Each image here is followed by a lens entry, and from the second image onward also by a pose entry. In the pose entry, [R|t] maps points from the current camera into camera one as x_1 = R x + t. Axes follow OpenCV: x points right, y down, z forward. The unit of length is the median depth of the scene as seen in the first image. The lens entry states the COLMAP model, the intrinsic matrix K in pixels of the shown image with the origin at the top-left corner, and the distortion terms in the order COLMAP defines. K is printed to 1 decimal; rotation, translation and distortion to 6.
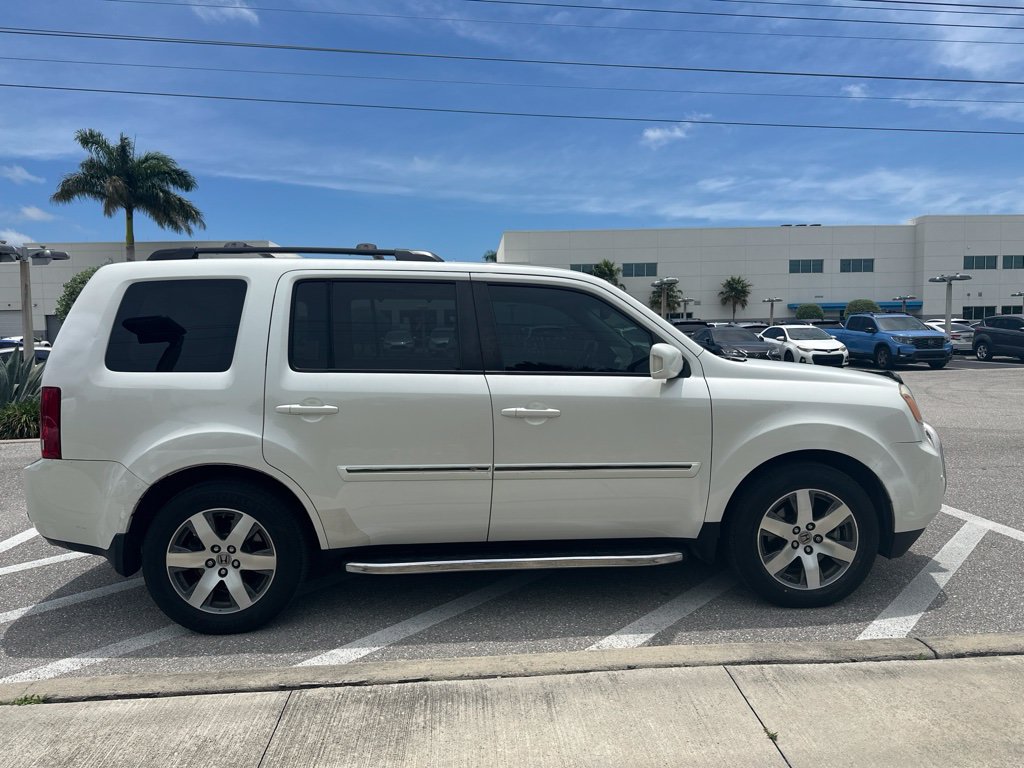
lens RADIAL K [[720.6, 0, 512.0], [0, 720.6, 384.0], [0, 0, 1]] dist [0.041210, -0.058516]
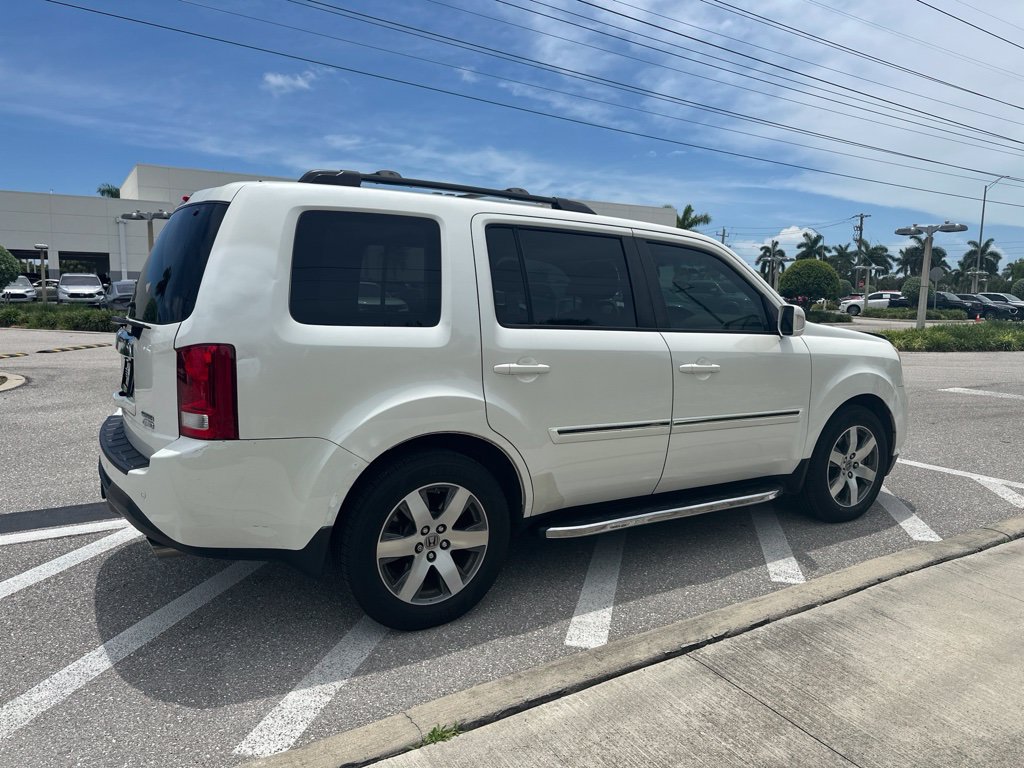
lens RADIAL K [[714.1, 0, 513.1], [0, 714.1, 384.7], [0, 0, 1]] dist [0.102861, -0.148026]
pose [[0.877218, -0.027066, 0.479329, -0.714483], [-0.000866, 0.998319, 0.057957, 0.003058], [-0.480092, -0.051256, 0.875719, 0.203442]]
